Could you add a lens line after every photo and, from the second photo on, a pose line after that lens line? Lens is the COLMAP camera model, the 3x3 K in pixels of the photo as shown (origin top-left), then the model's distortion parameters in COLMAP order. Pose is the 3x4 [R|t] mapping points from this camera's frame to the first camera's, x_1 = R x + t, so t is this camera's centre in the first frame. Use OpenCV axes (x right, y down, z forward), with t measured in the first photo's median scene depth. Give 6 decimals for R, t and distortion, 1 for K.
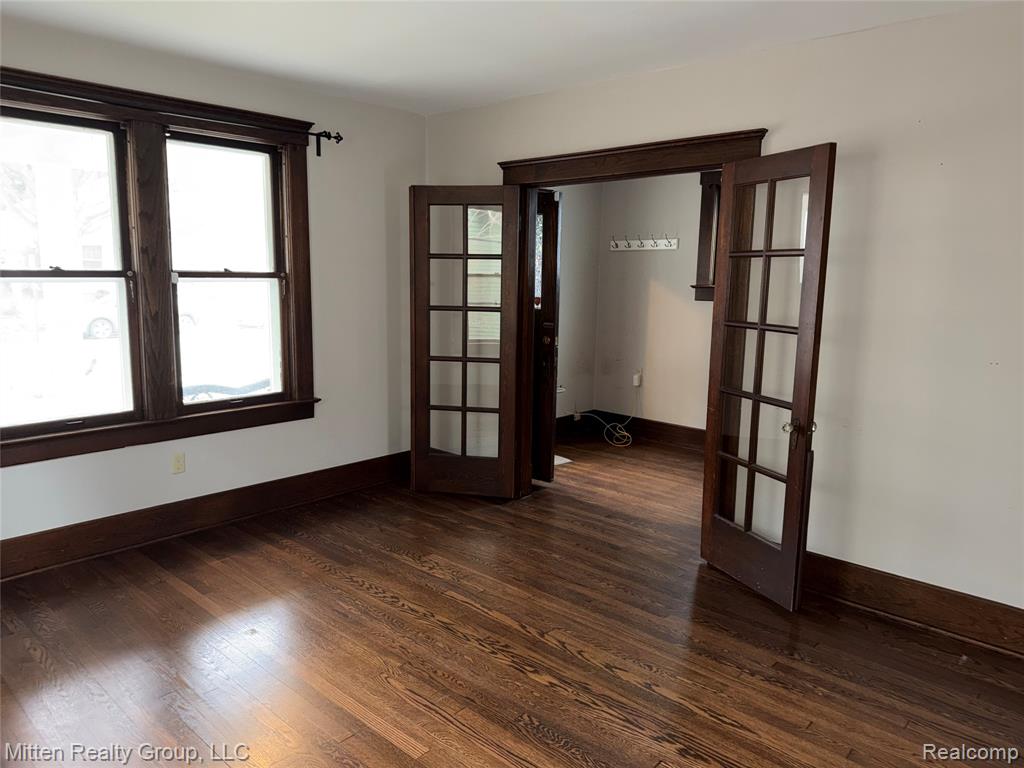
lens RADIAL K [[726.6, 0, 524.4], [0, 726.6, 385.0], [0, 0, 1]] dist [0.000019, -0.008440]
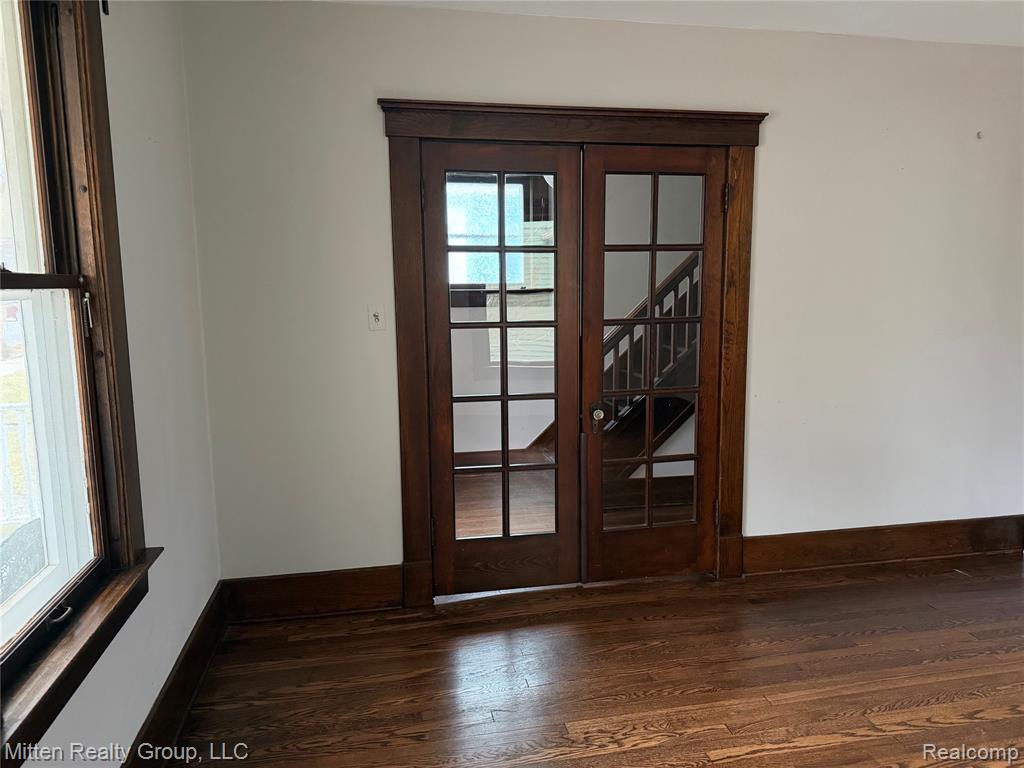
lens RADIAL K [[726.6, 0, 524.4], [0, 726.6, 385.0], [0, 0, 1]] dist [0.000019, -0.008440]
pose [[0.579159, -0.134657, 0.804016, -0.663166], [0.139436, 0.988092, 0.065046, -0.105974], [-0.803201, 0.074436, 0.591039, 0.706195]]
